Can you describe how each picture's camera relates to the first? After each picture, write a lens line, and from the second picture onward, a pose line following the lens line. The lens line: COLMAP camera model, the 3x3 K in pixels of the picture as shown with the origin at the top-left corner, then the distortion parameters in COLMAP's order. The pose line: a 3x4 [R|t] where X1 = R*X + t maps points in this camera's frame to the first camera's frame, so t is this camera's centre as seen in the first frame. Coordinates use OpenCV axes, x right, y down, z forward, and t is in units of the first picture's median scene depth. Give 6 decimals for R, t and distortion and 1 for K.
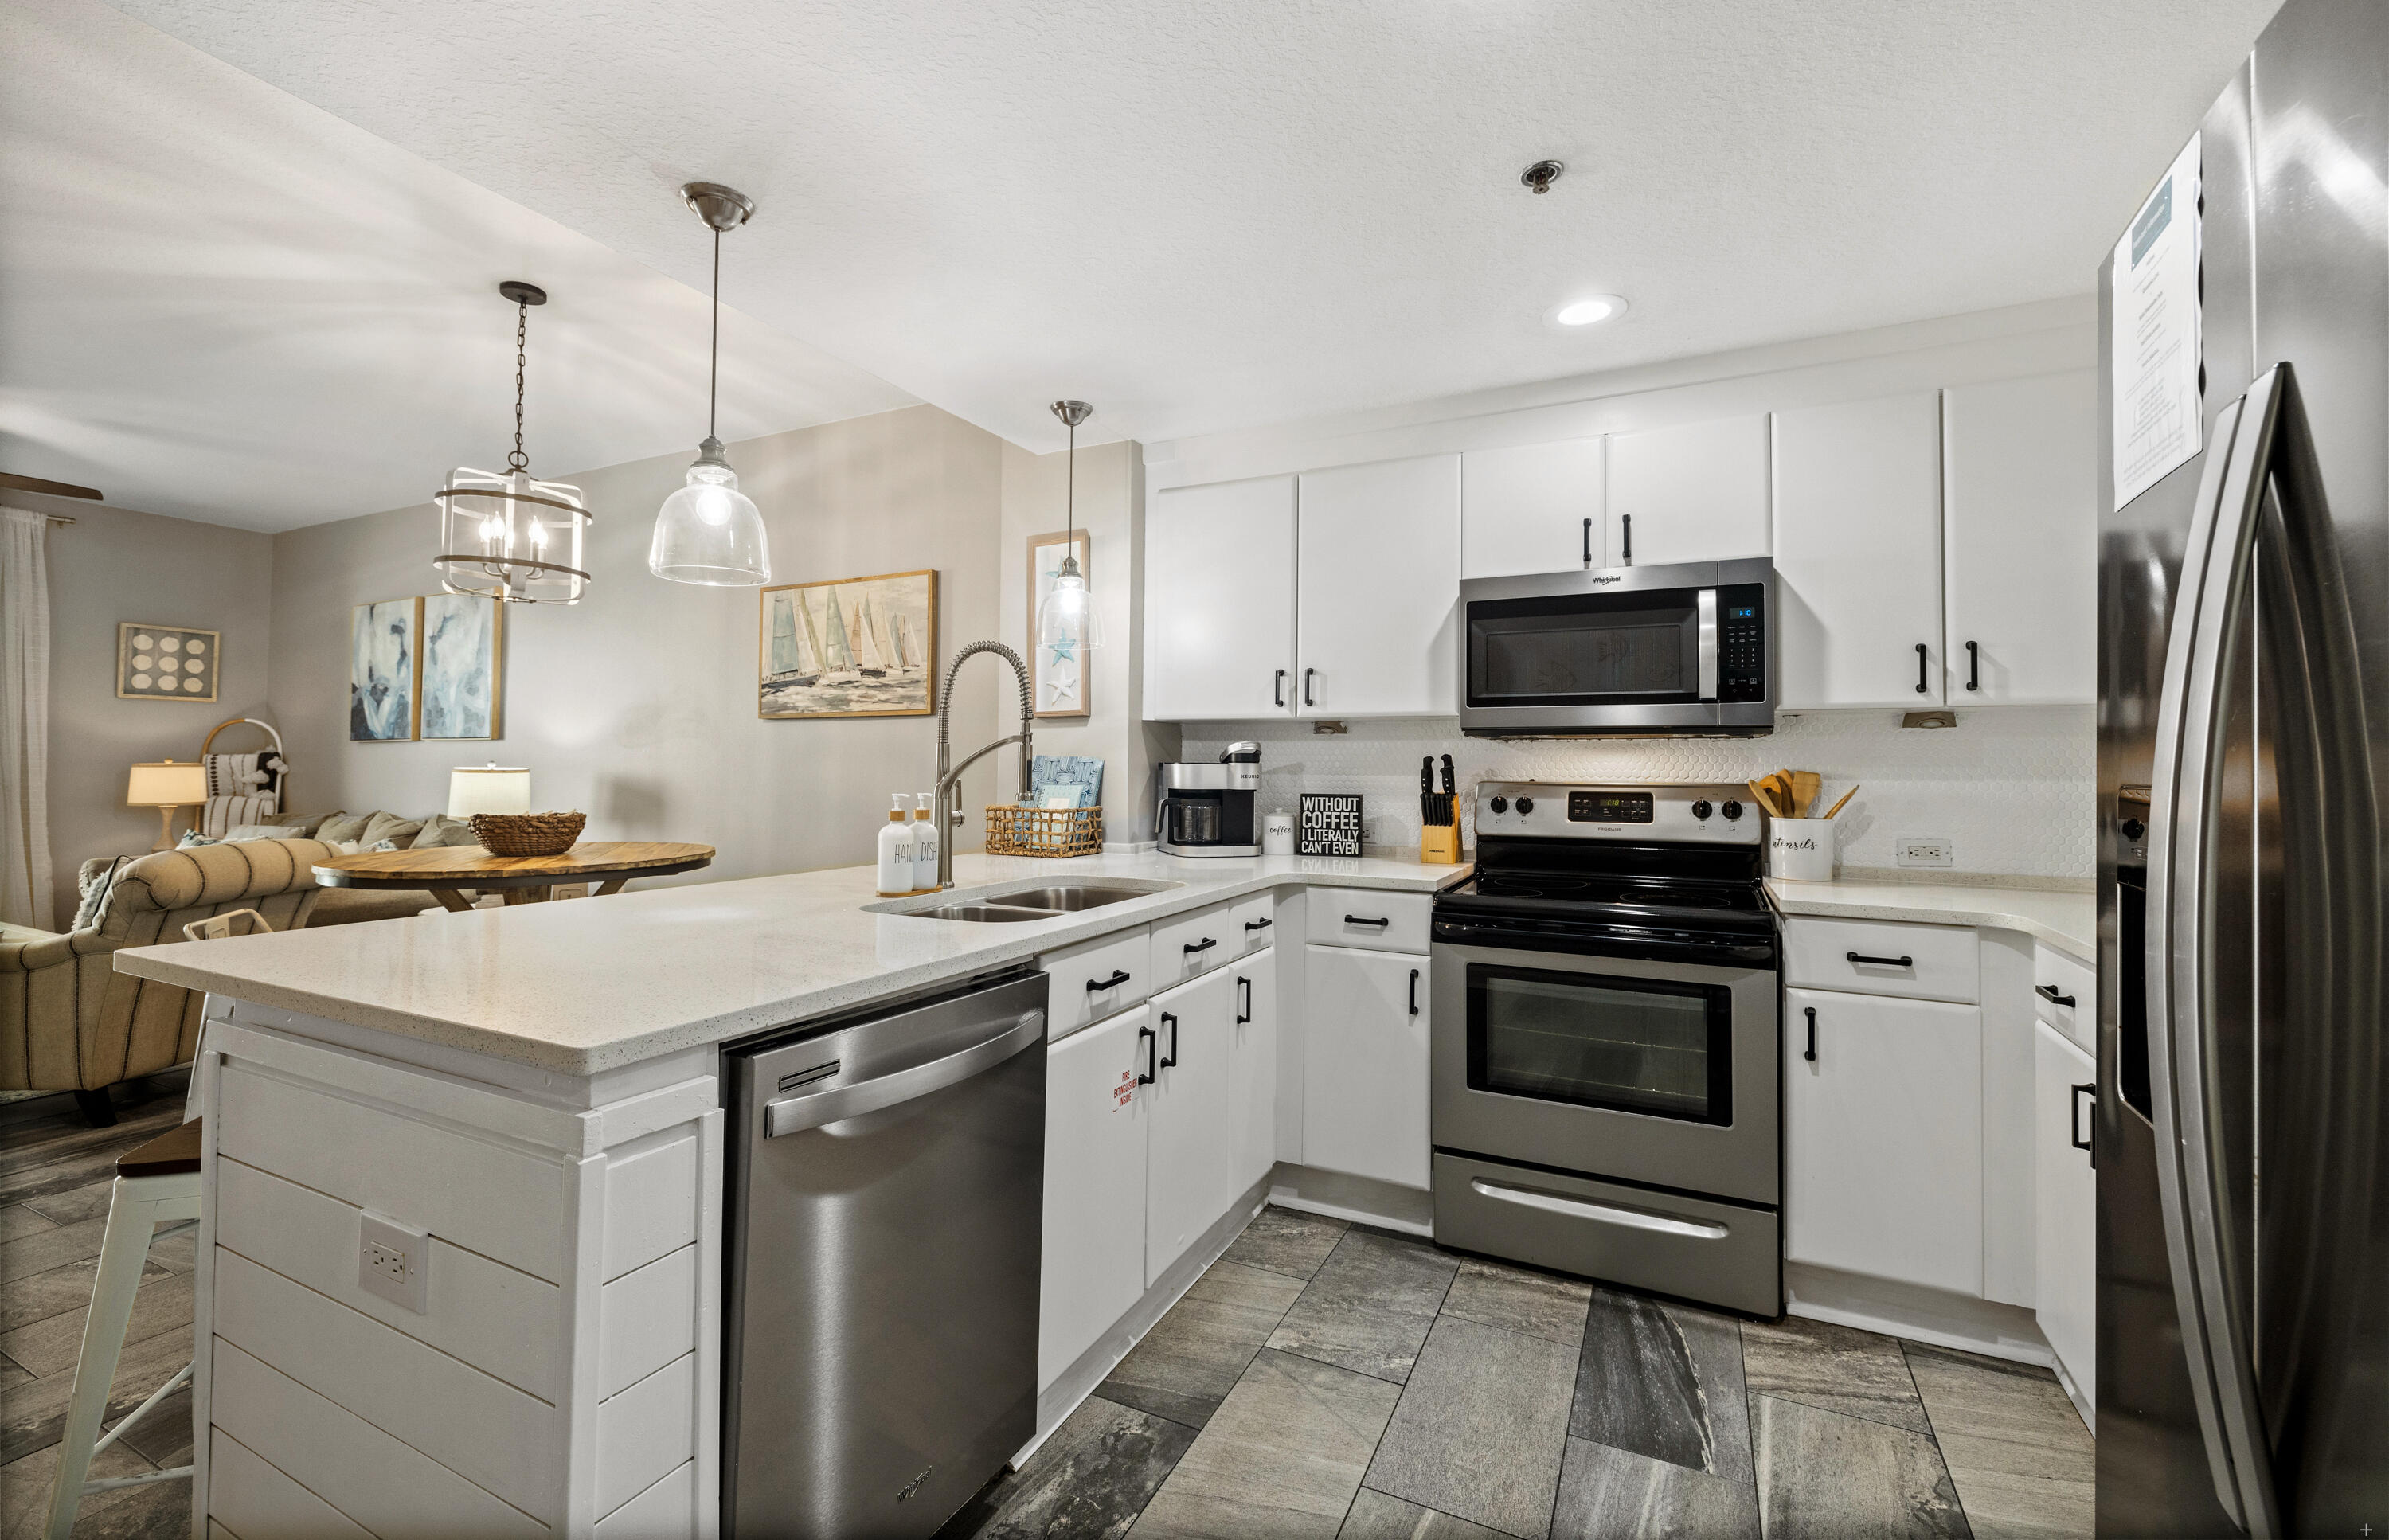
lens RADIAL K [[1013.6, 0, 1185.0], [0, 1013.6, 735.1], [0, 0, 1]] dist [-0.001777, 0.000910]
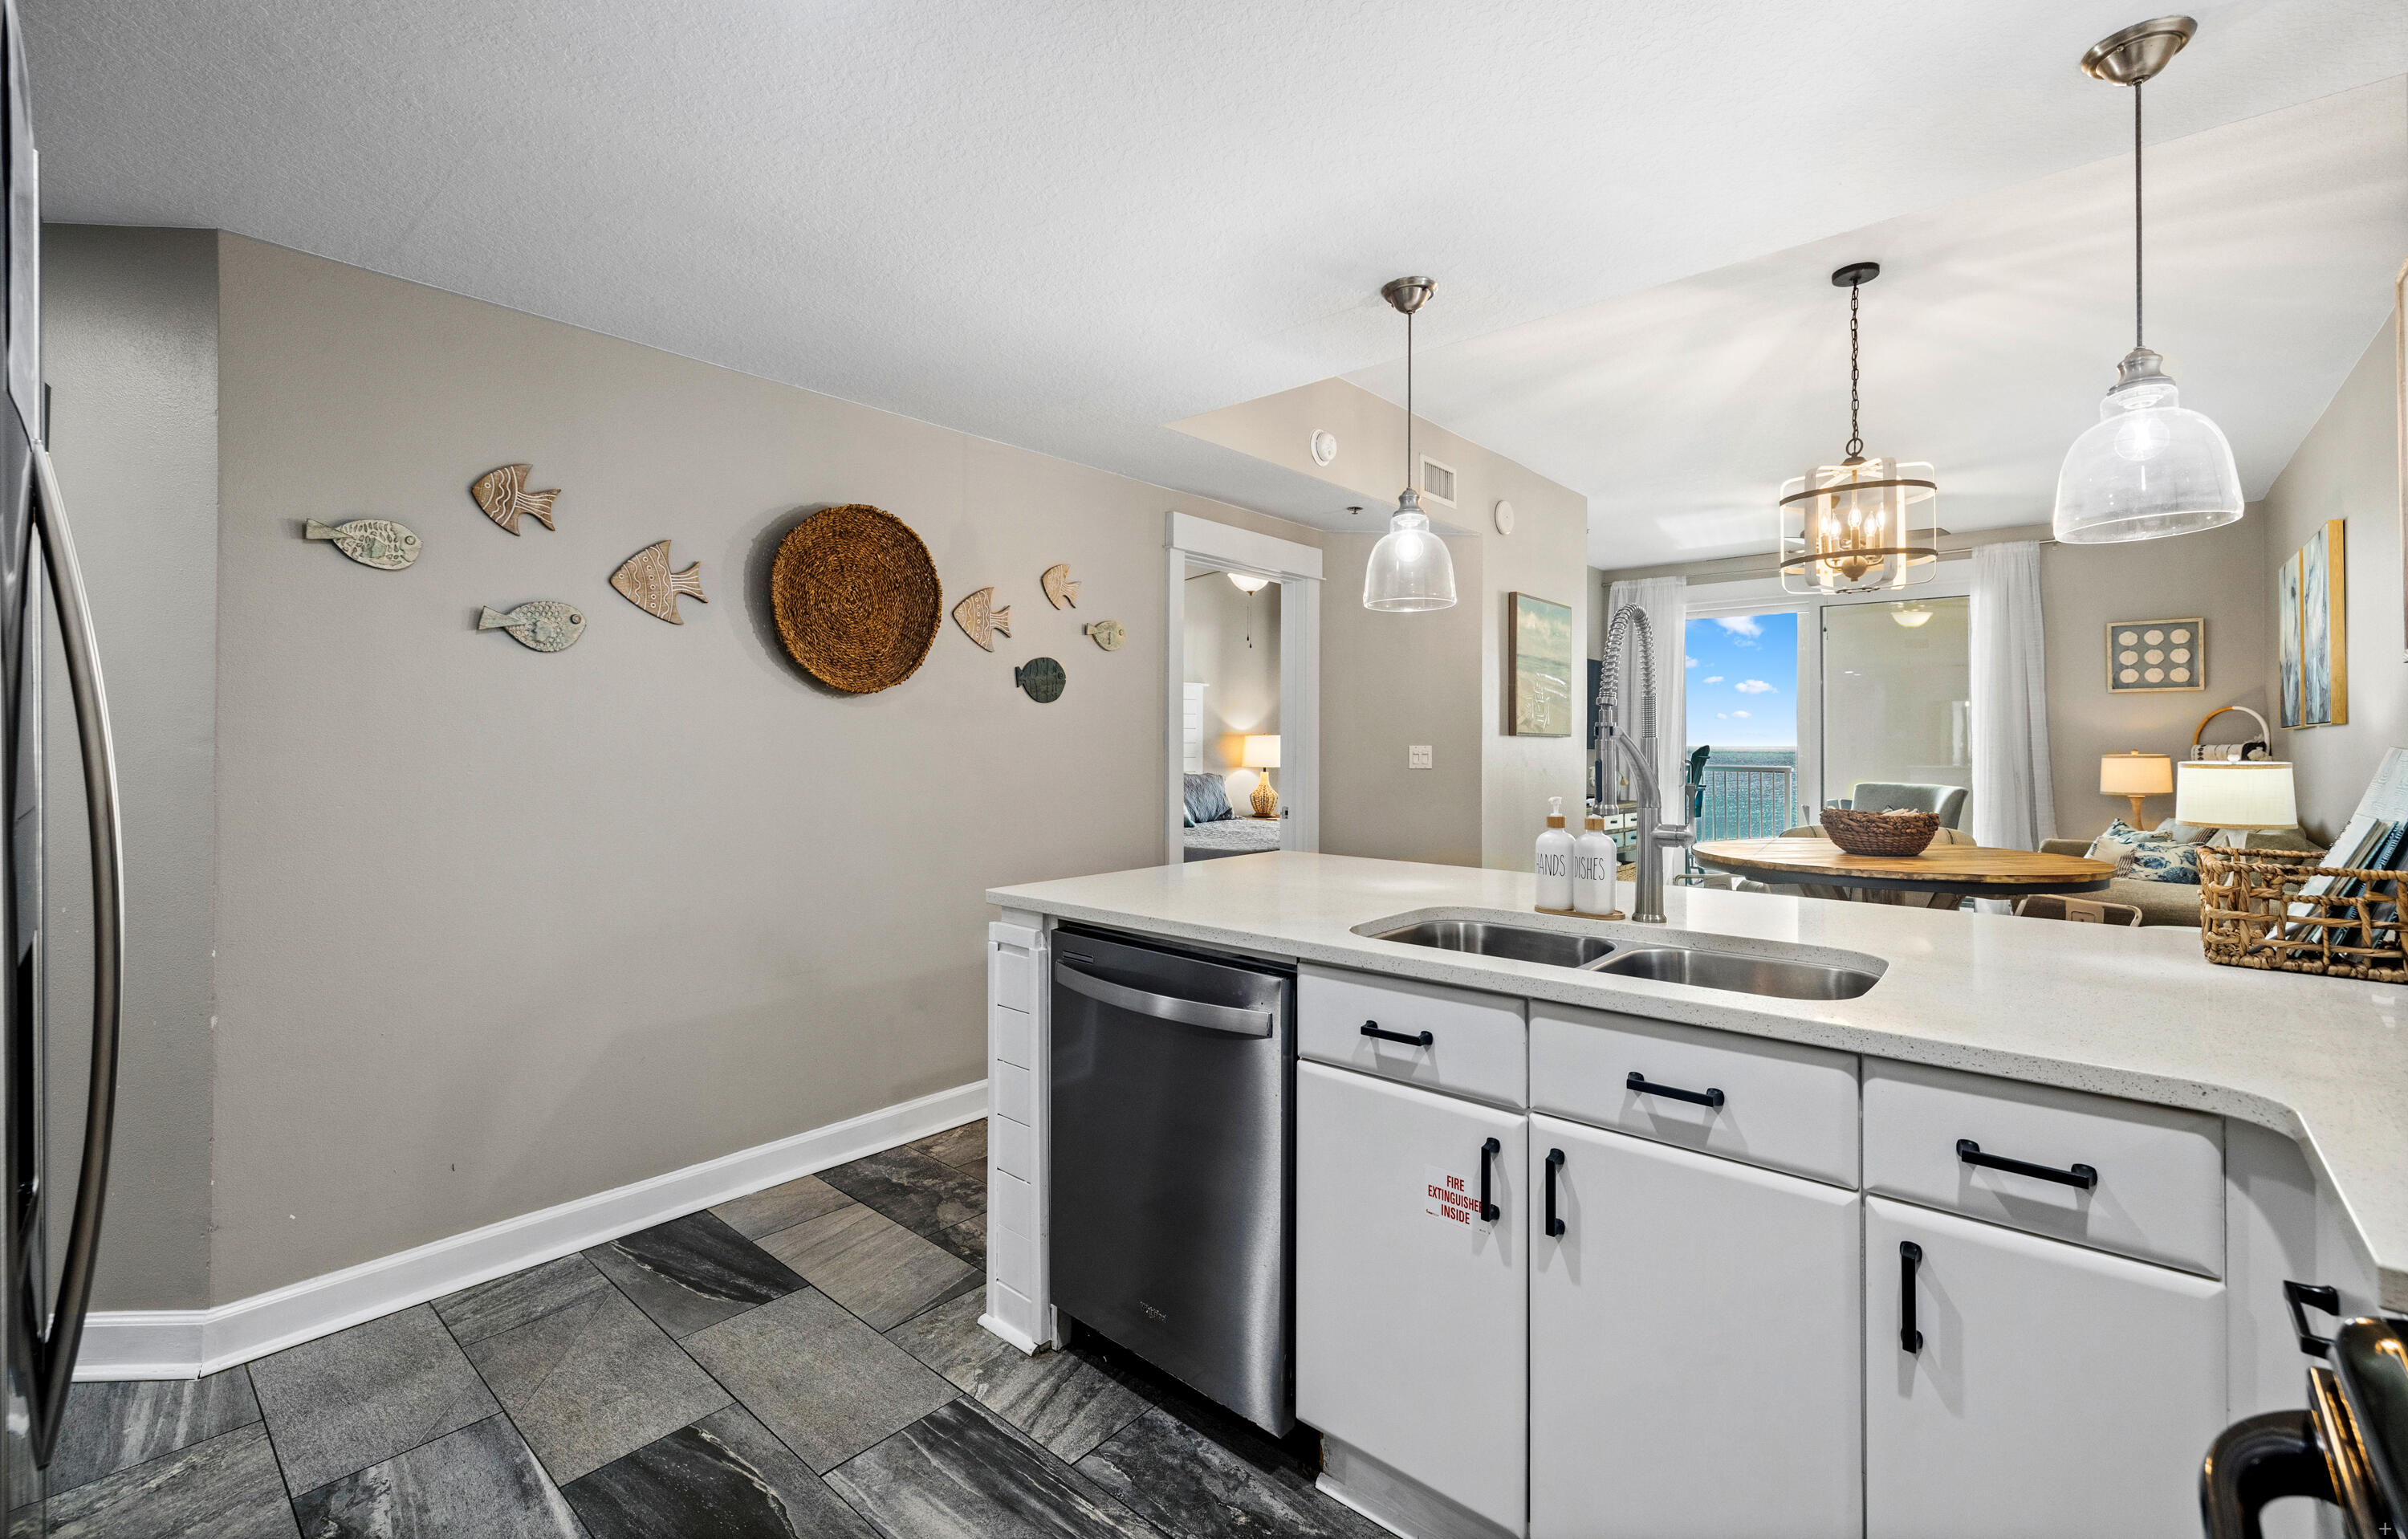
lens RADIAL K [[1021.8, 0, 1207.2], [0, 1021.8, 728.1], [0, 0, 1]] dist [-0.001777, 0.000910]
pose [[-0.248056, -0.021294, -0.968512, 0.335299], [0.027774, 0.999191, -0.029082, 0.007876], [0.968348, -0.034113, -0.247264, 0.471334]]
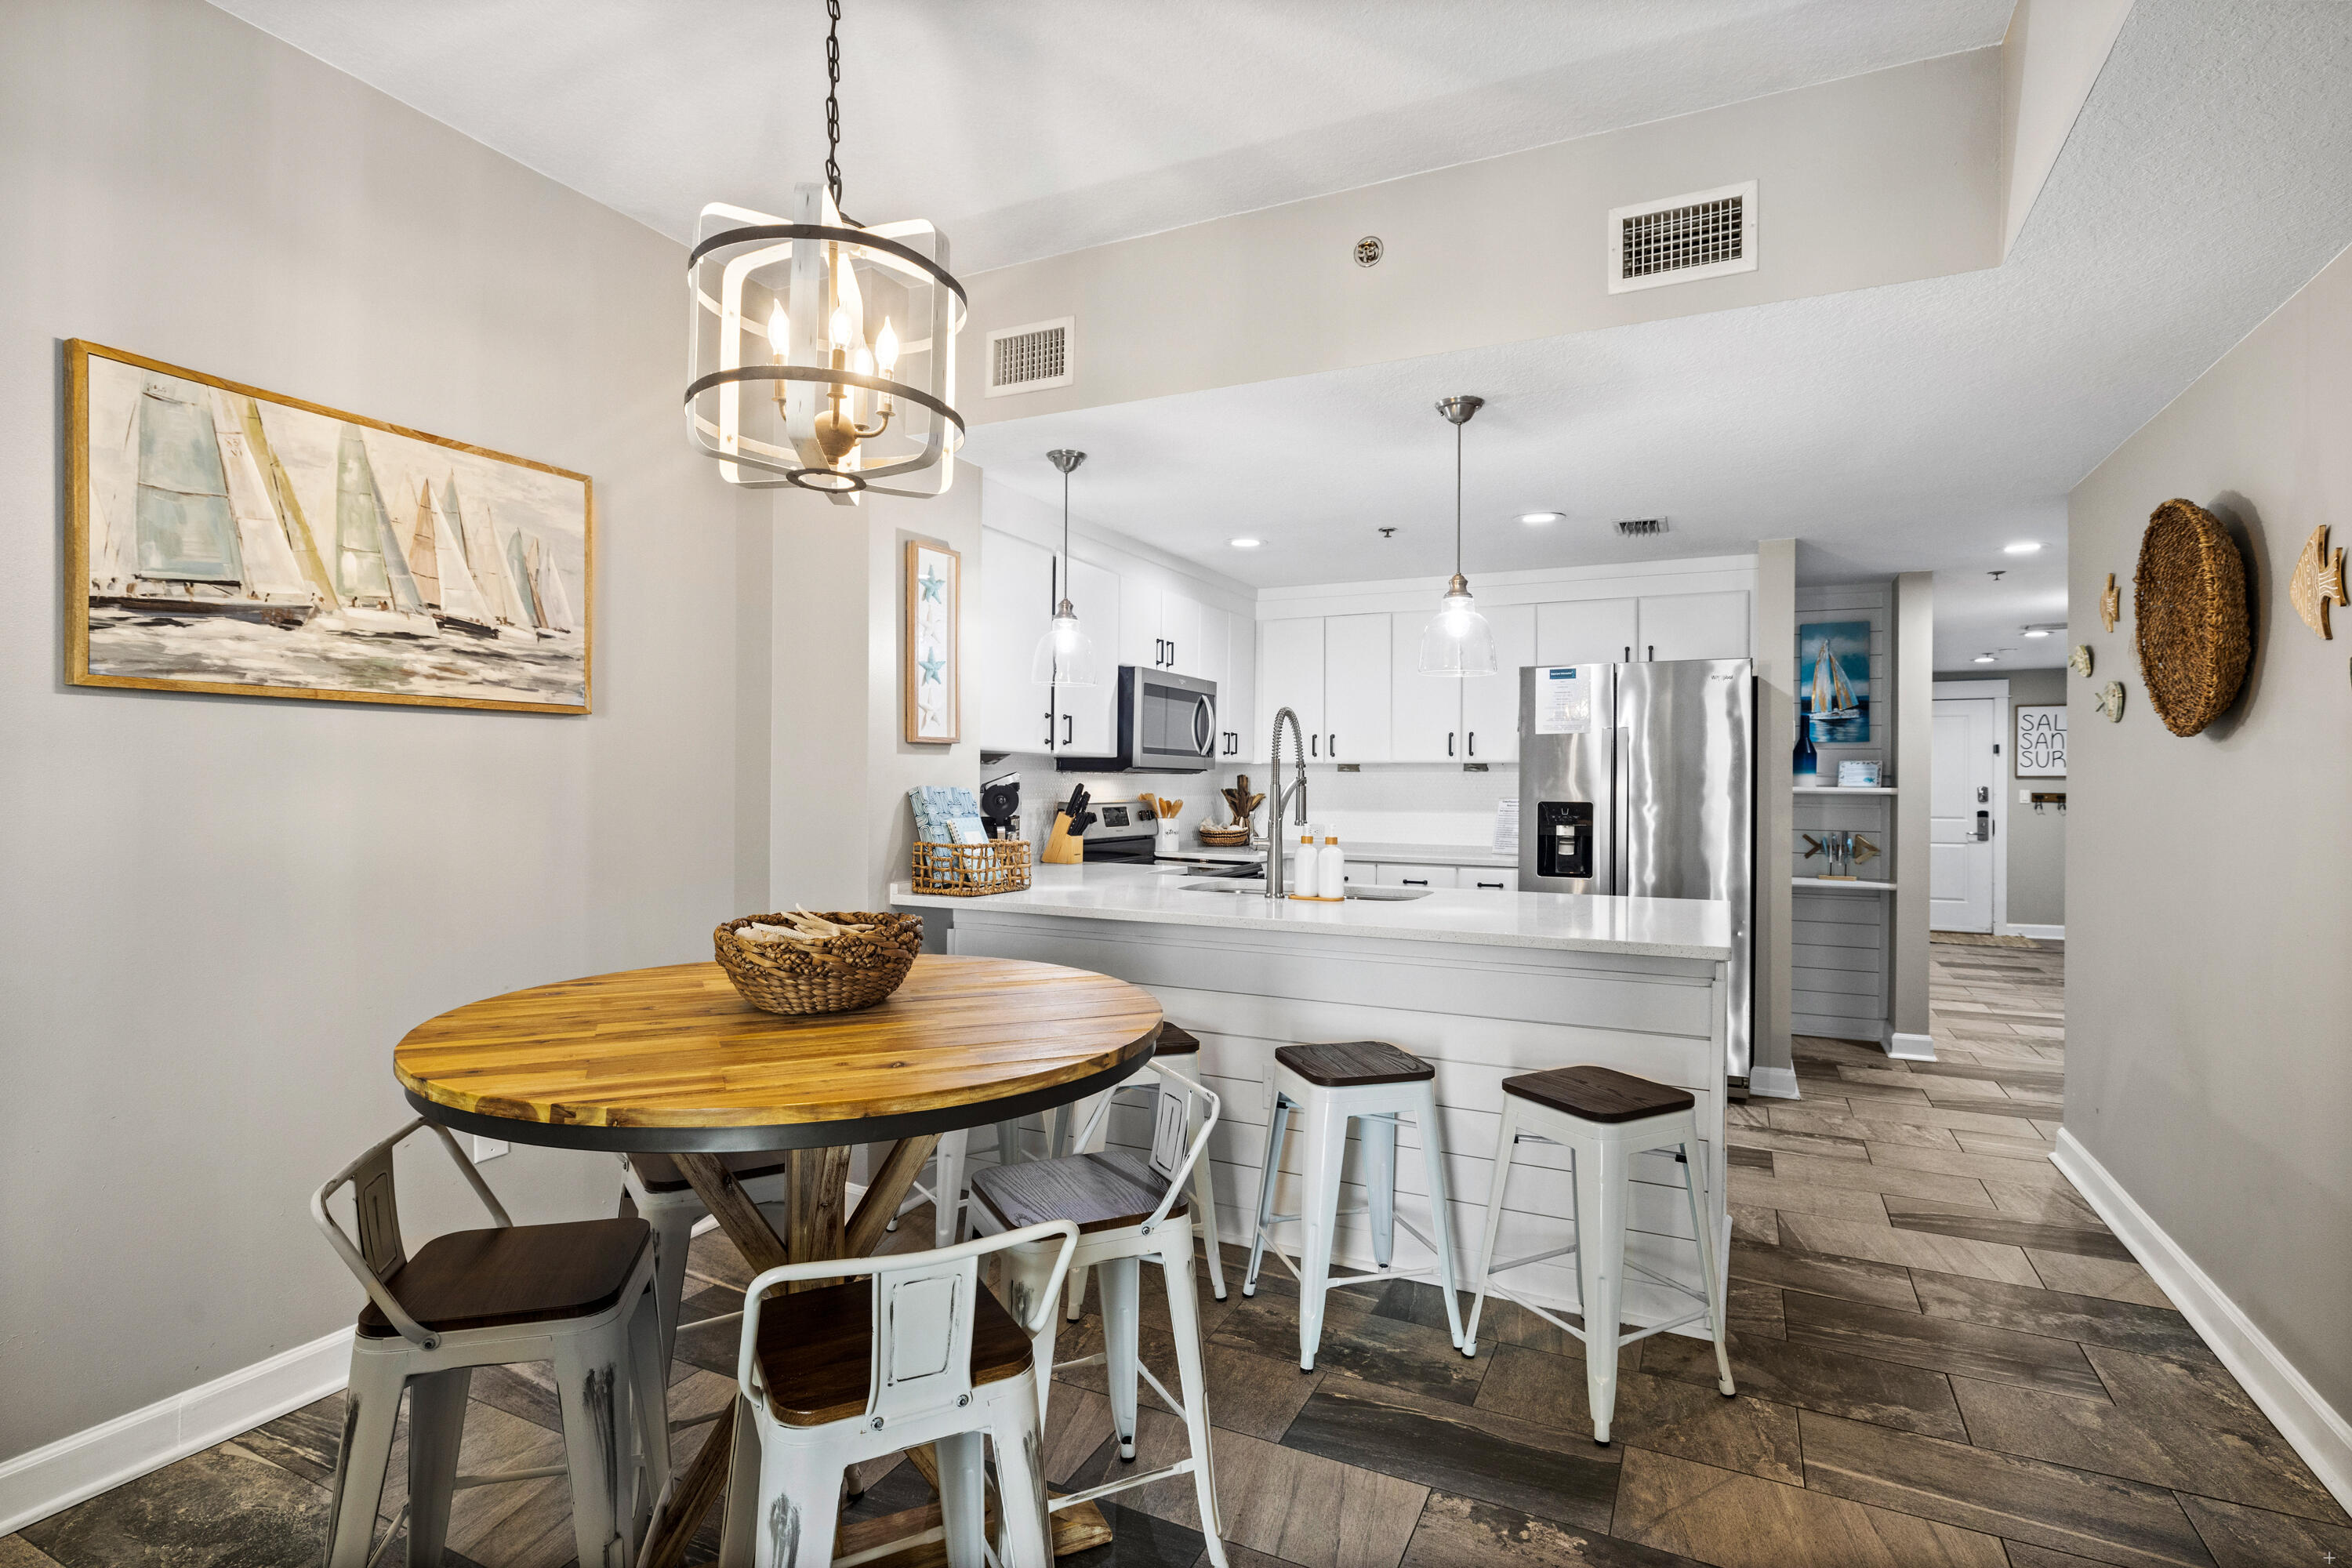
lens RADIAL K [[1142.1, 0, 1182.2], [0, 1142.1, 779.5], [0, 0, 1]] dist [-0.005937, 0.000130]
pose [[-0.014725, -0.005697, 0.999875, -0.902236], [-0.042822, 0.999070, 0.005062, -0.000369], [-0.998974, -0.042743, -0.014955, 0.621463]]
